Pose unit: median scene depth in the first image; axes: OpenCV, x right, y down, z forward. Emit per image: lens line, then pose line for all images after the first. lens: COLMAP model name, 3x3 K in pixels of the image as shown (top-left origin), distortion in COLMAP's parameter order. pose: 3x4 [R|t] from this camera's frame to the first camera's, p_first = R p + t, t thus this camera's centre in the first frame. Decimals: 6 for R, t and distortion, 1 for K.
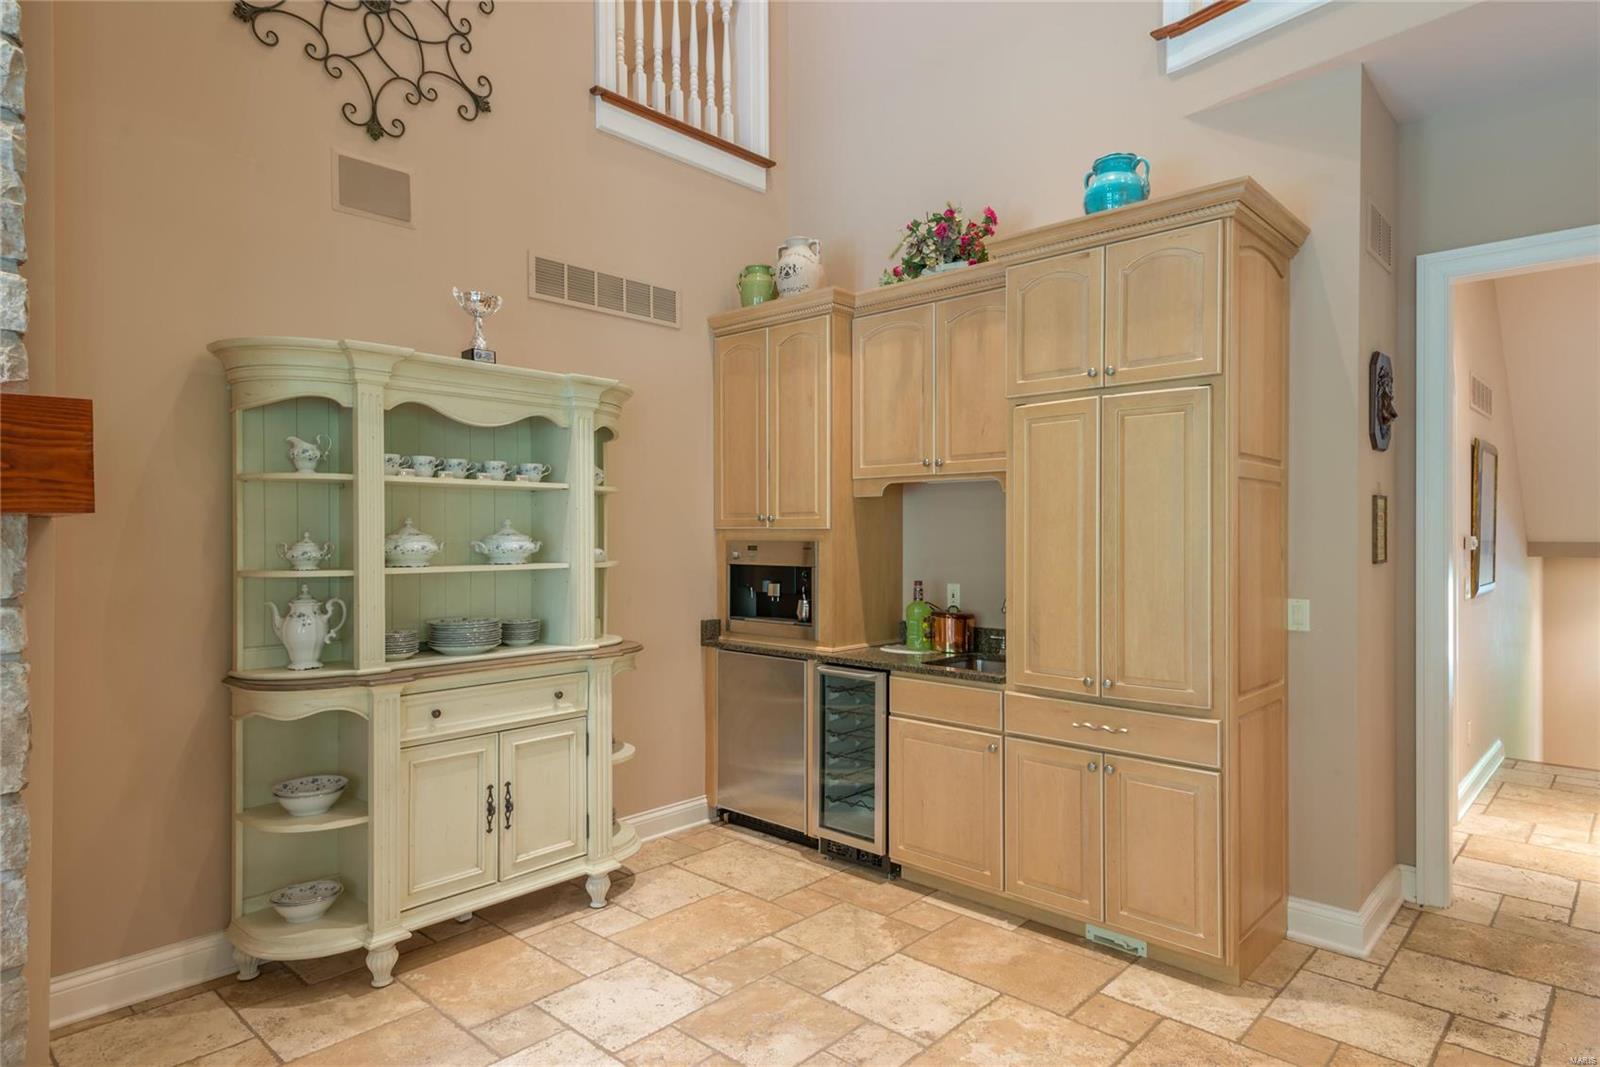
lens RADIAL K [[892.3, 0, 794.3], [0, 892.3, 536.2], [0, 0, 1]] dist [0.057414, -0.031239]
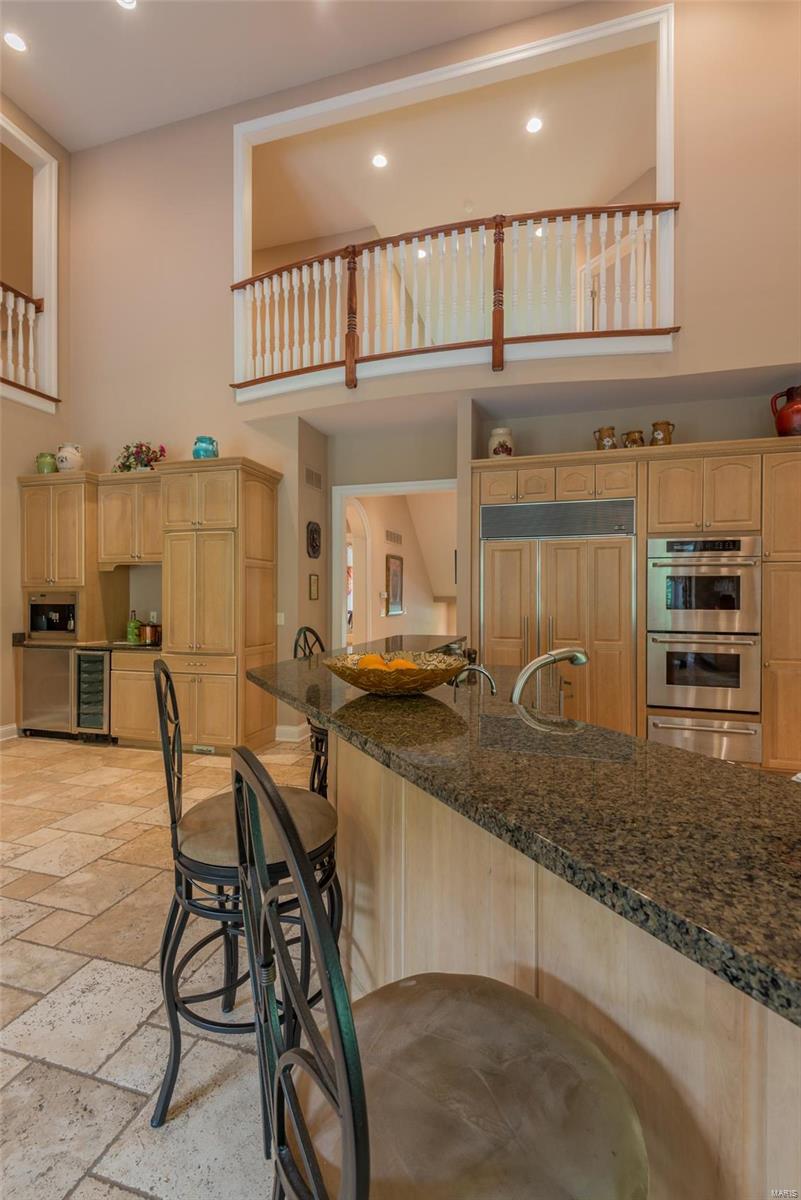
lens RADIAL K [[542.3, 0, 405.4], [0, 542.3, 598.5], [0, 0, 1]] dist [0.029462, -0.021937]
pose [[0.898378, -0.000058, 0.439223, 0.155122], [0.000974, 0.999998, -0.001859, 0.025186], [-0.439222, 0.002098, 0.898376, -0.485969]]
